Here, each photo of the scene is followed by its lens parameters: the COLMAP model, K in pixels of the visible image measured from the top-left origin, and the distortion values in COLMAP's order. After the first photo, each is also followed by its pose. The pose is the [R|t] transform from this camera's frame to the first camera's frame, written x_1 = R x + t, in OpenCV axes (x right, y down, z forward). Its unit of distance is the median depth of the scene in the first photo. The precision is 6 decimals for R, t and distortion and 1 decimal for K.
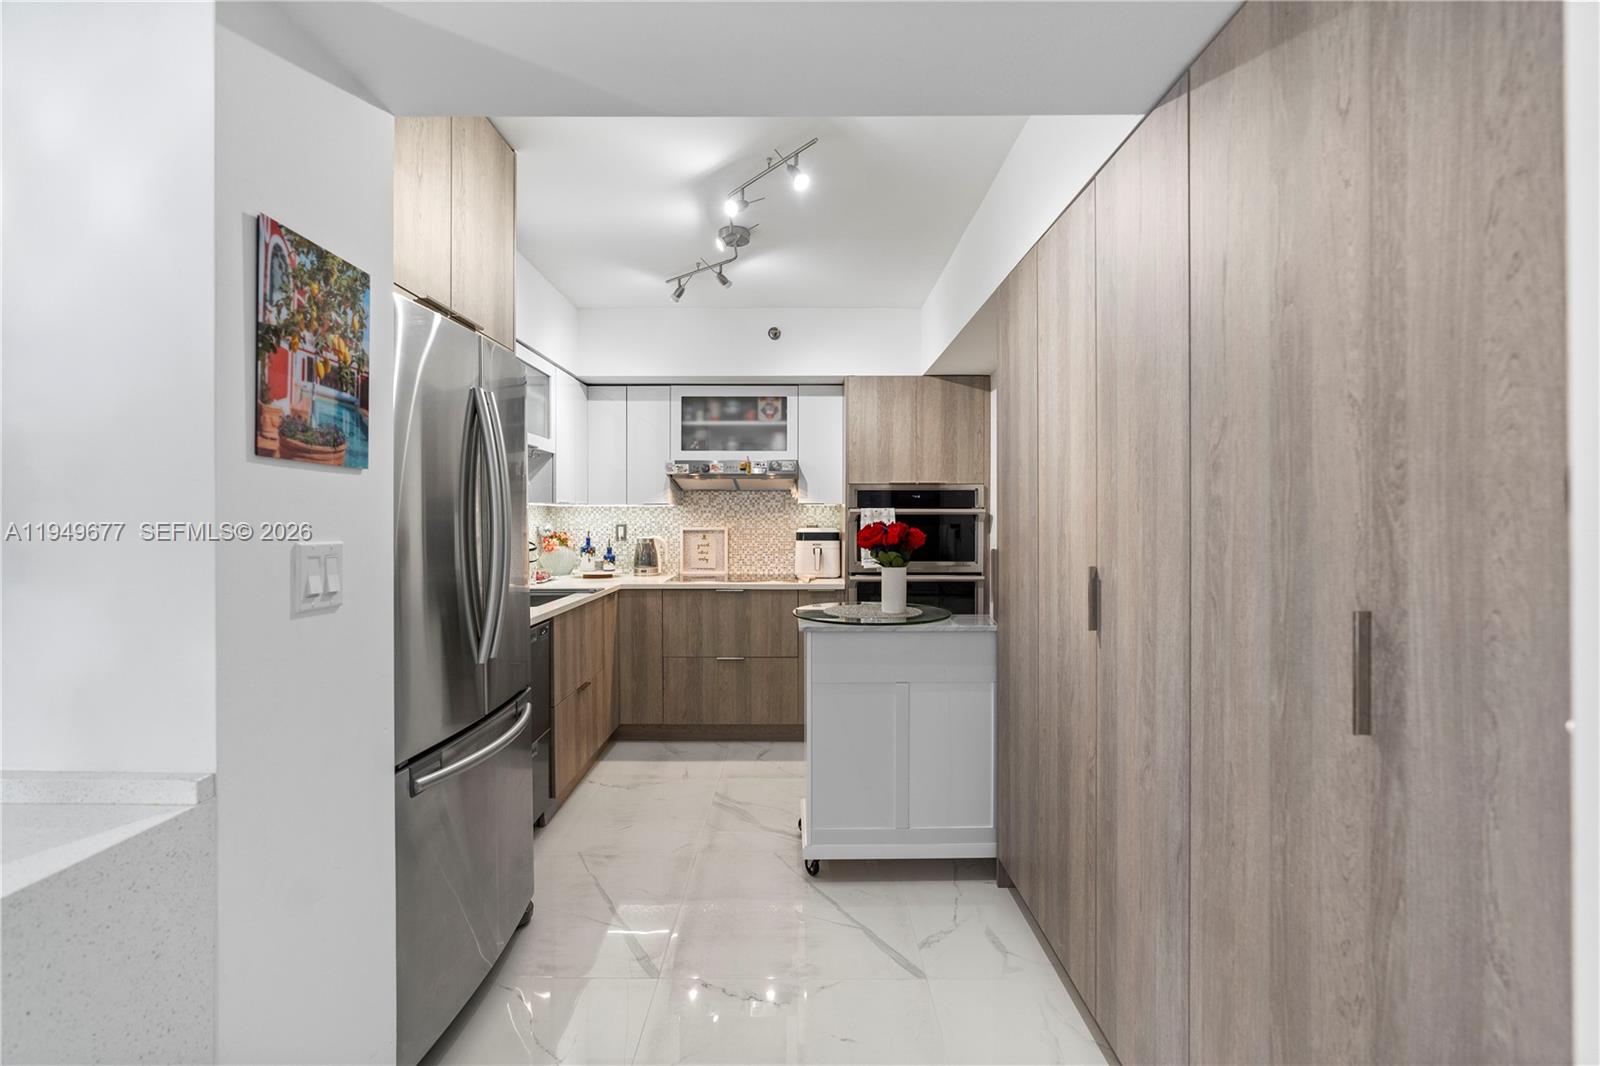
lens RADIAL K [[727.8, 0, 799.6], [0, 727.8, 517.8], [0, 0, 1]] dist [-0.001796, 0.000354]
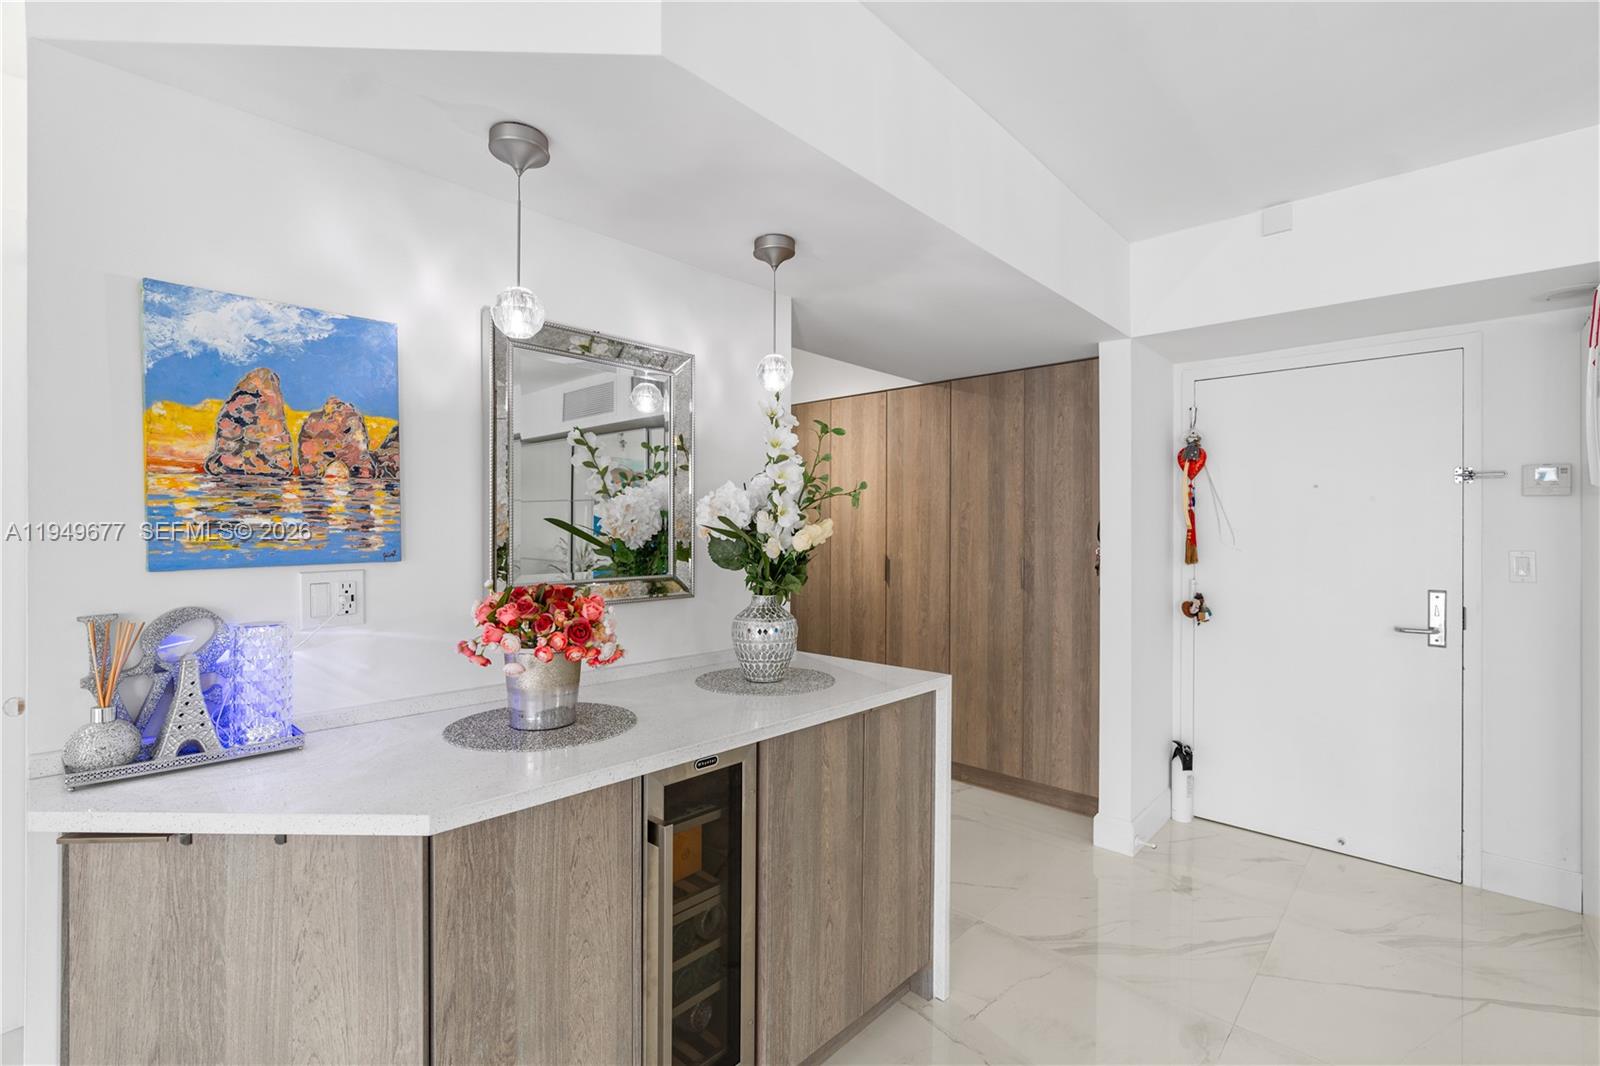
lens RADIAL K [[714.0, 0, 811.5], [0, 714.0, 529.1], [0, 0, 1]] dist [-0.002548, -0.000303]
pose [[0.672851, 0.003851, 0.739768, -0.623008], [-0.004947, 0.999988, -0.000706, -0.005014], [-0.739762, -0.003184, 0.672861, -0.165551]]
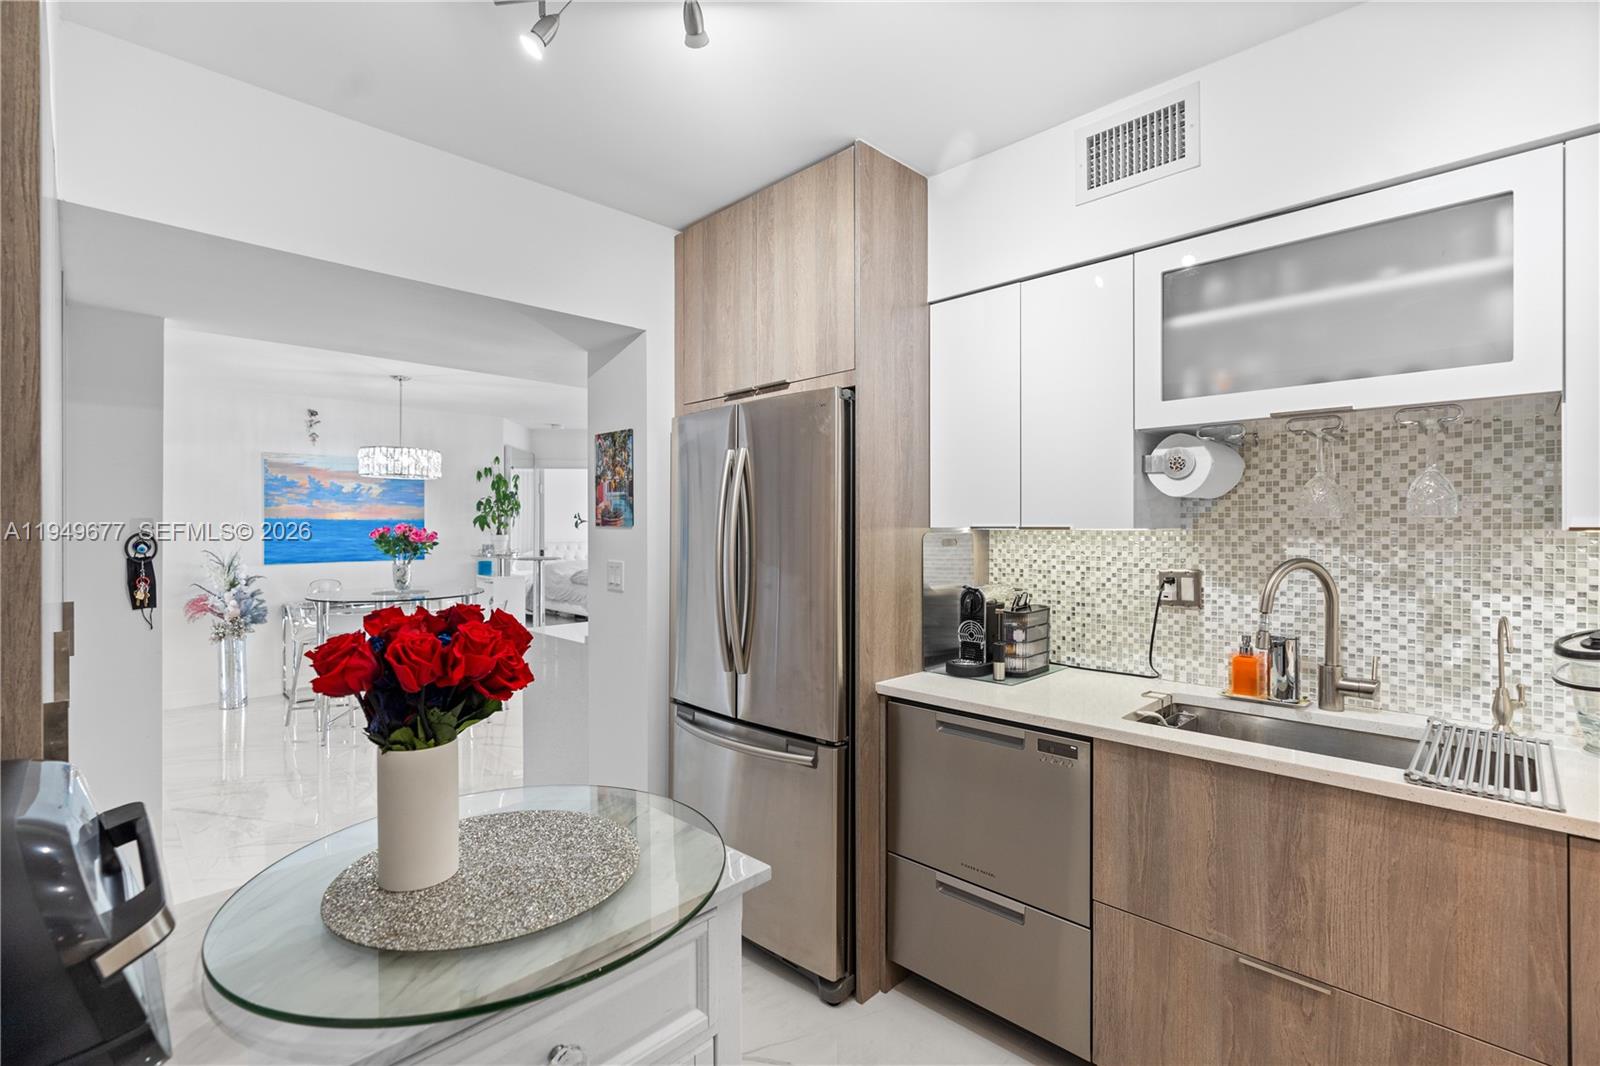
lens RADIAL K [[719.8, 0, 805.5], [0, 719.8, 529.1], [0, 0, 1]] dist [-0.002313, 0.000098]
pose [[-0.703008, 0.001225, -0.711181, 0.158285], [0.001427, 0.999999, 0.000312, -0.019929], [0.711180, -0.000795, -0.703009, 0.910425]]
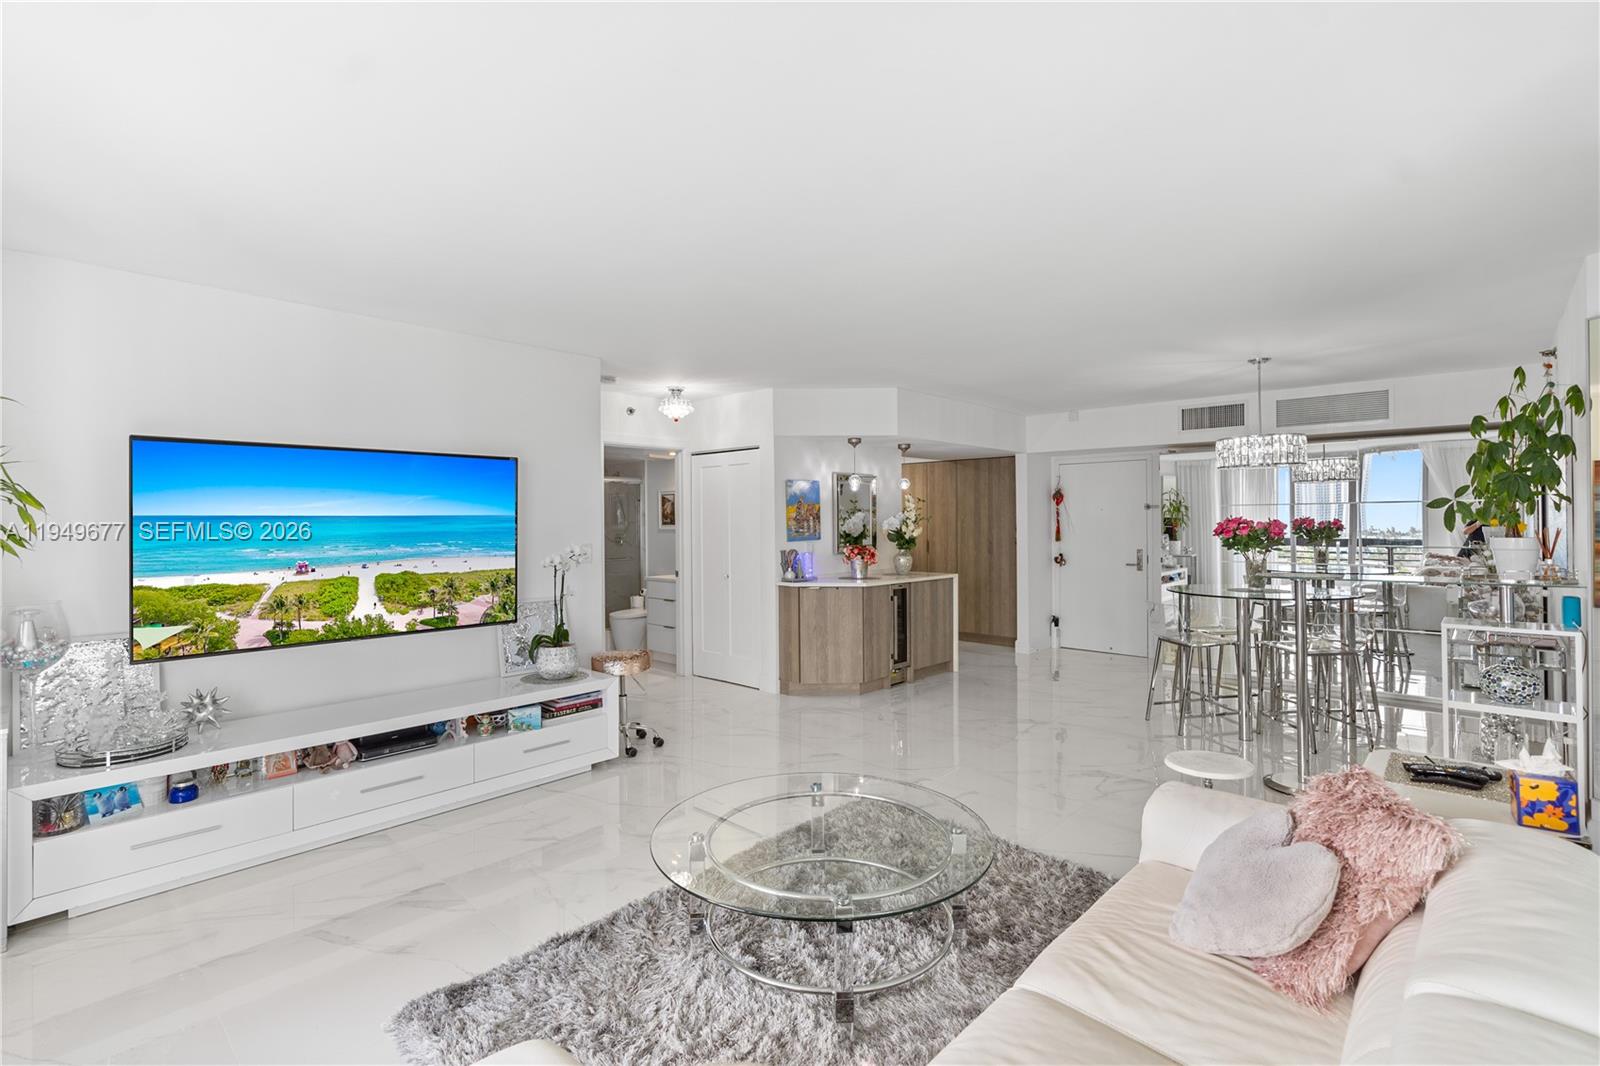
lens RADIAL K [[707.9, 0, 798.4], [0, 707.9, 515.2], [0, 0, 1]] dist [-0.022726, -0.000081]
pose [[0.693417, 0.000938, 0.720535, -1.590260], [0.005166, 0.999967, -0.006273, -0.030030], [-0.720518, 0.008072, 0.693390, -0.751886]]
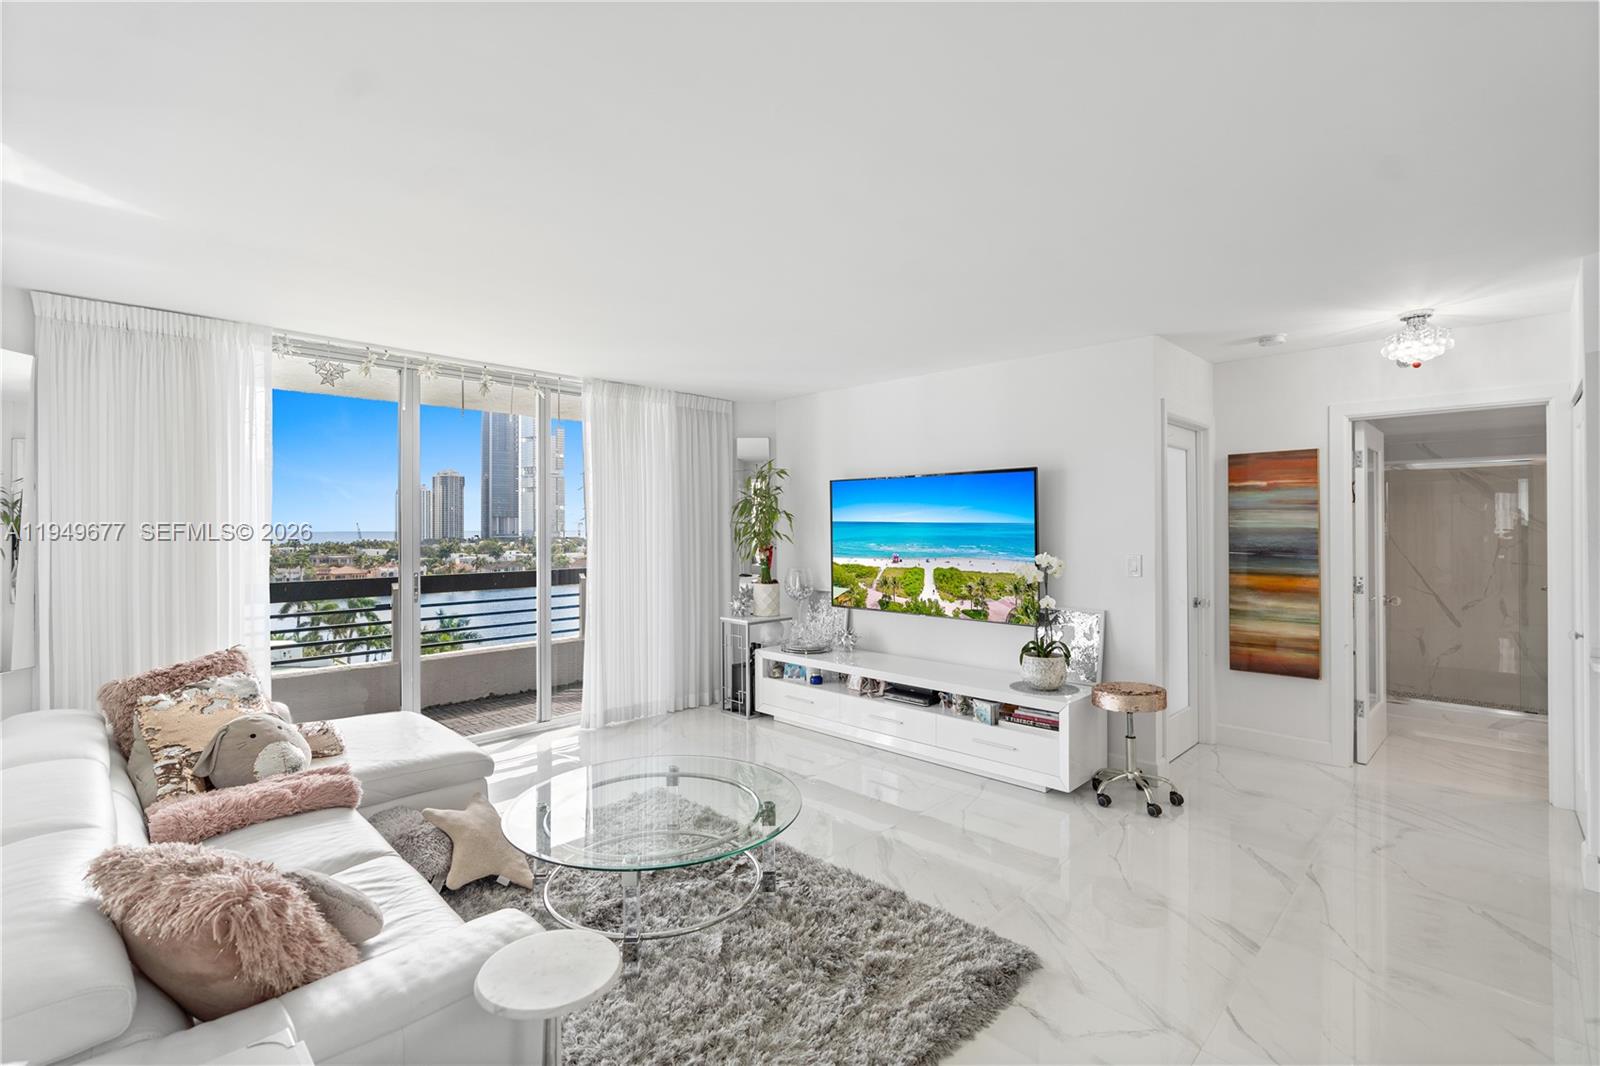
lens RADIAL K [[724.7, 0, 801.8], [0, 724.7, 524.9], [0, 0, 1]] dist [-0.001810, 0.000609]
pose [[0.714929, -0.003516, -0.699188, -0.674320], [0.004429, 0.999990, -0.000500, -0.034740], [0.699183, -0.002739, 0.714938, -0.760513]]
